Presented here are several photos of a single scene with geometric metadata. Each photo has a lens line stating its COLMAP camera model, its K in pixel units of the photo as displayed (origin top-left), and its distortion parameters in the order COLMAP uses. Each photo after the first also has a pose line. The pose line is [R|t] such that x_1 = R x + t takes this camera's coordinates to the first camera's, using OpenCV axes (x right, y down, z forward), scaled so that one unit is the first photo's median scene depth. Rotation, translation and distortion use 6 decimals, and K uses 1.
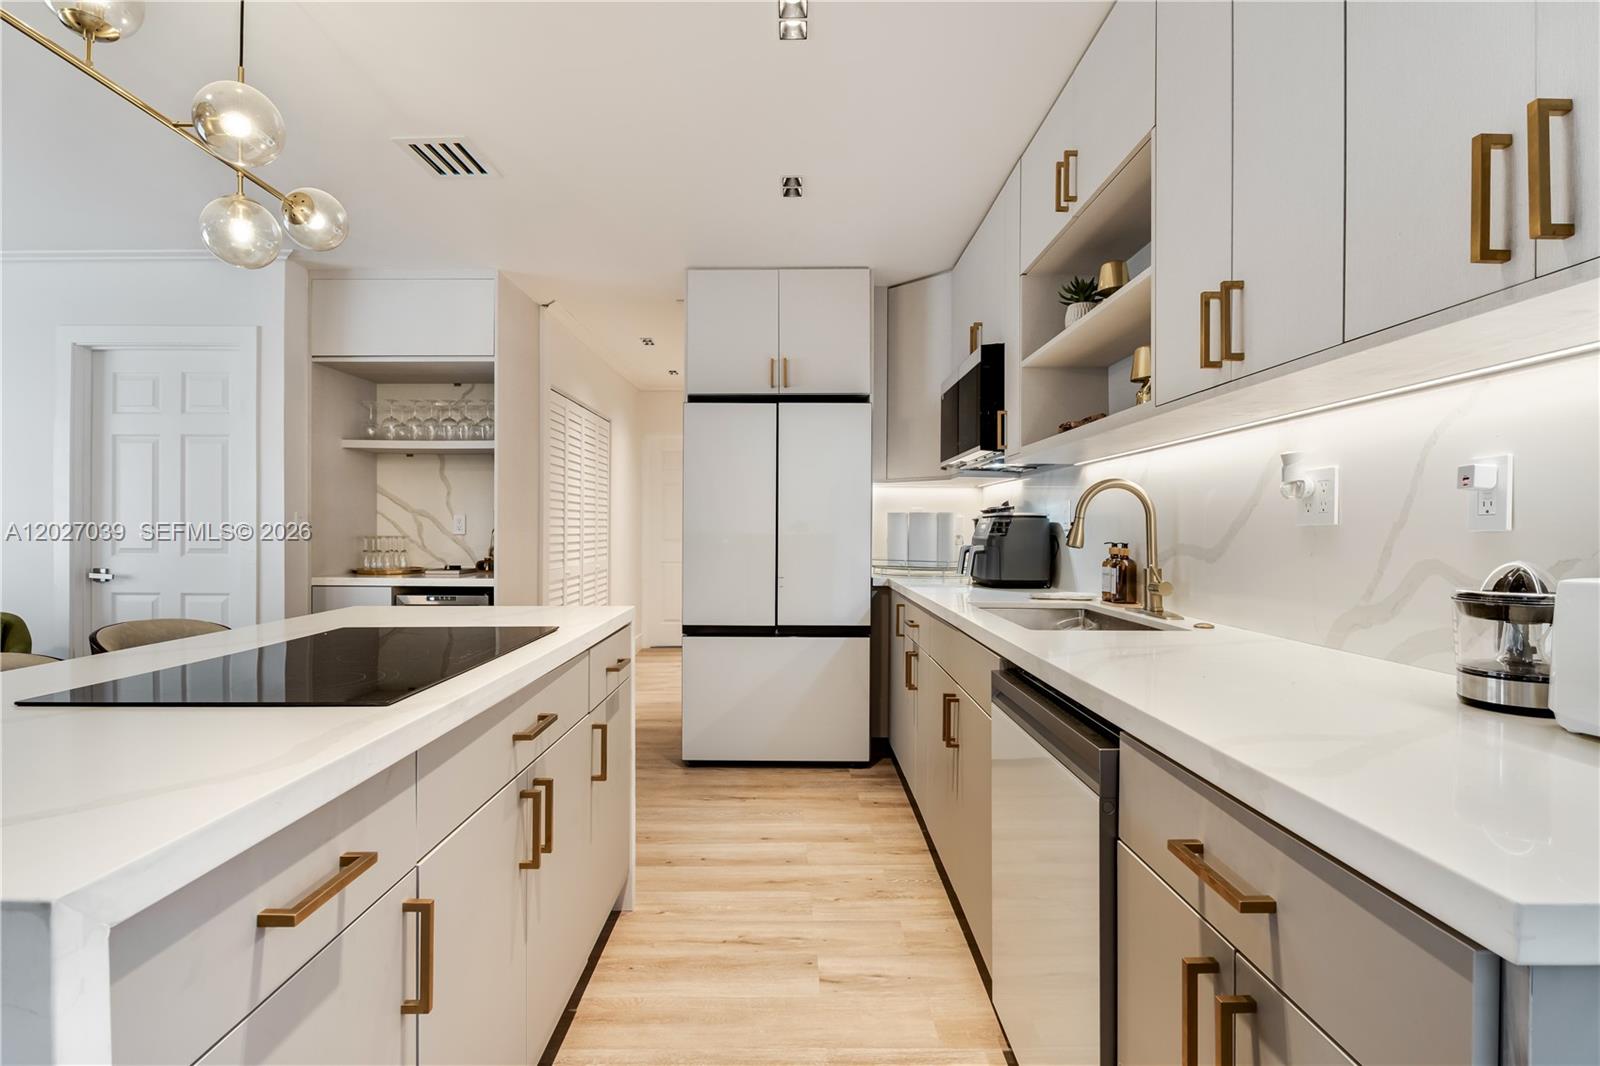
lens RADIAL K [[759.3, 0, 784.1], [0, 759.3, 531.3], [0, 0, 1]] dist [-0.001642, -0.000604]
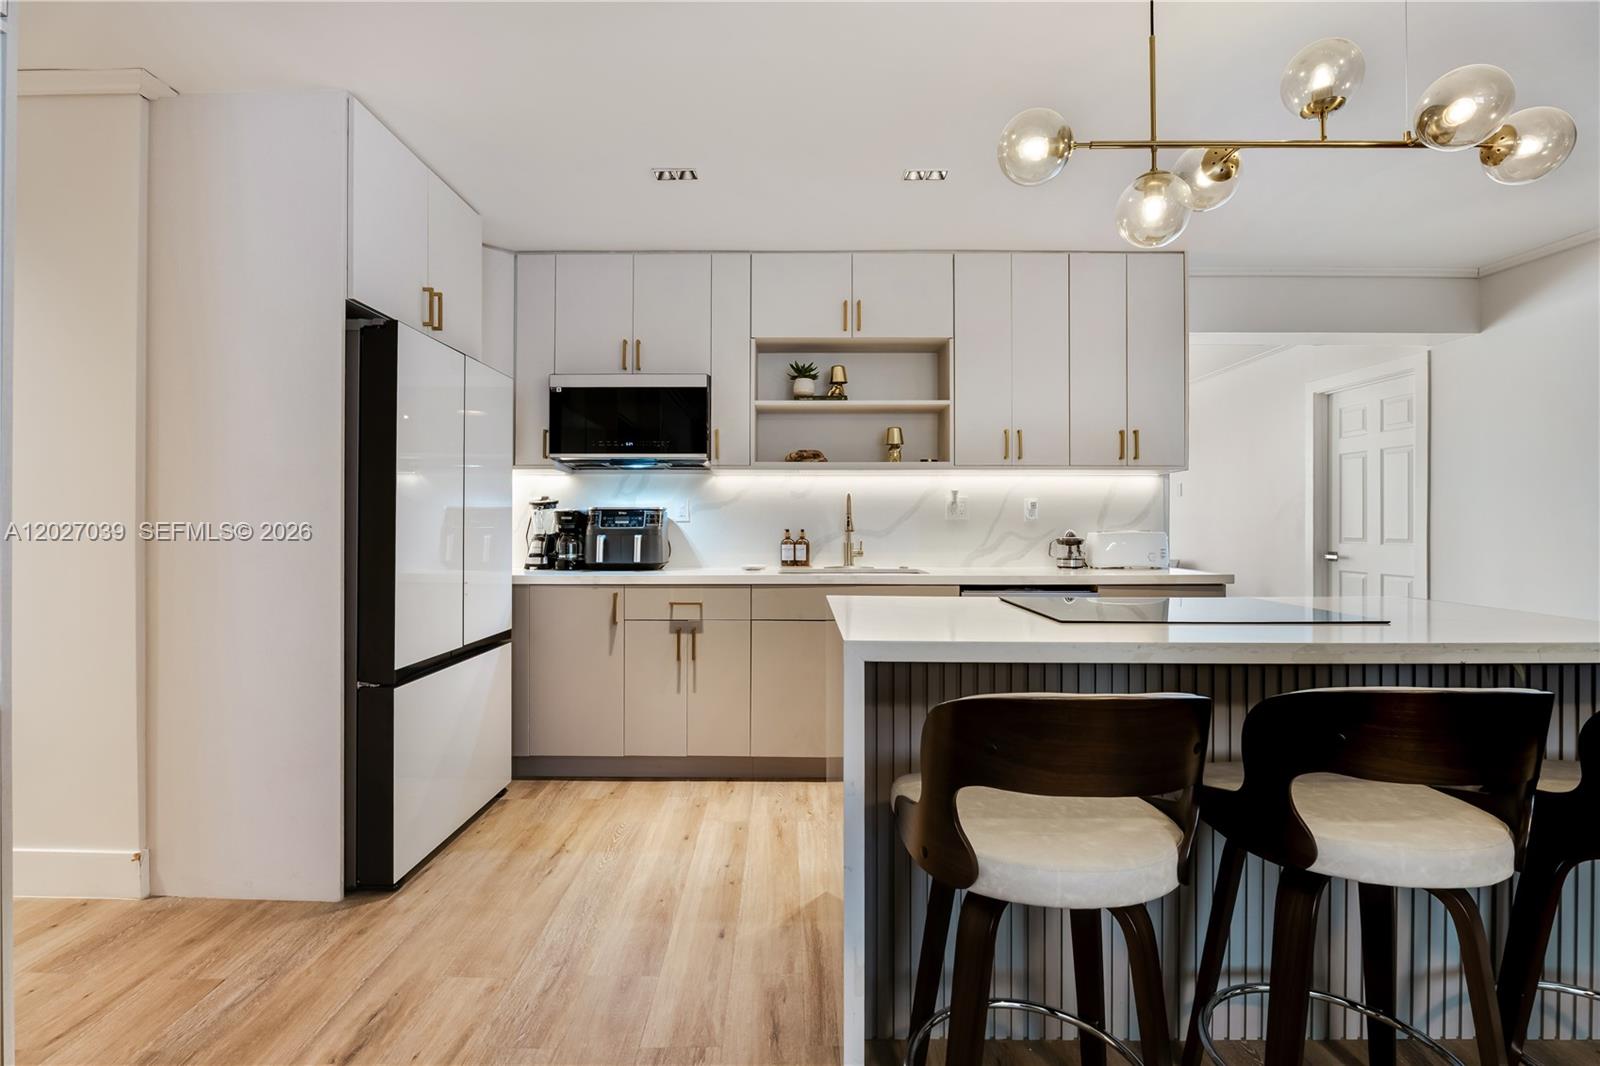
lens RADIAL K [[732.3, 0, 805.0], [0, 732.3, 518.8], [0, 0, 1]] dist [-0.000786, -0.000047]
pose [[-0.005601, 0.002927, 0.999980, -0.836359], [0.002644, 0.999992, -0.002912, -0.001879], [-0.999981, 0.002628, -0.005609, 0.736131]]
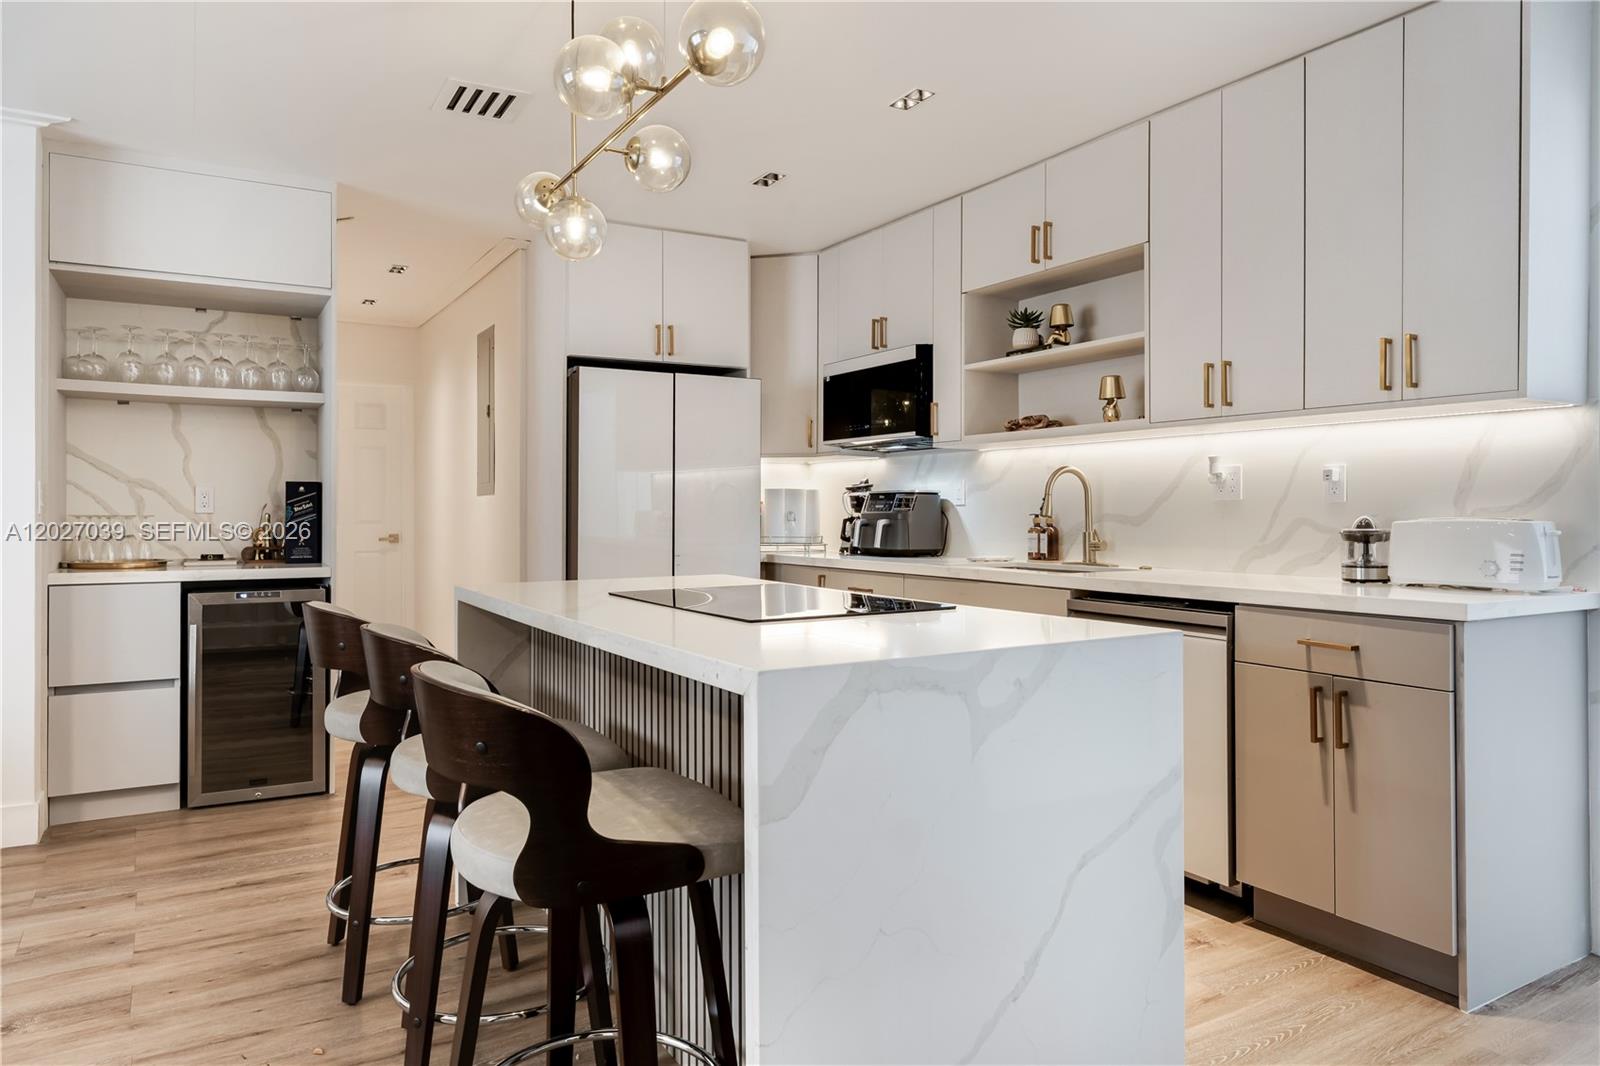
lens RADIAL K [[1044.5, 0, 800.0], [0, 1044.5, 533.0], [0, 0, 1]] dist [-0.004283, -0.000105]
pose [[0.857635, -0.012866, 0.514098, -0.625432], [0.003437, 0.999808, 0.019289, 0.008459], [-0.514248, -0.014776, 0.857514, -0.237434]]
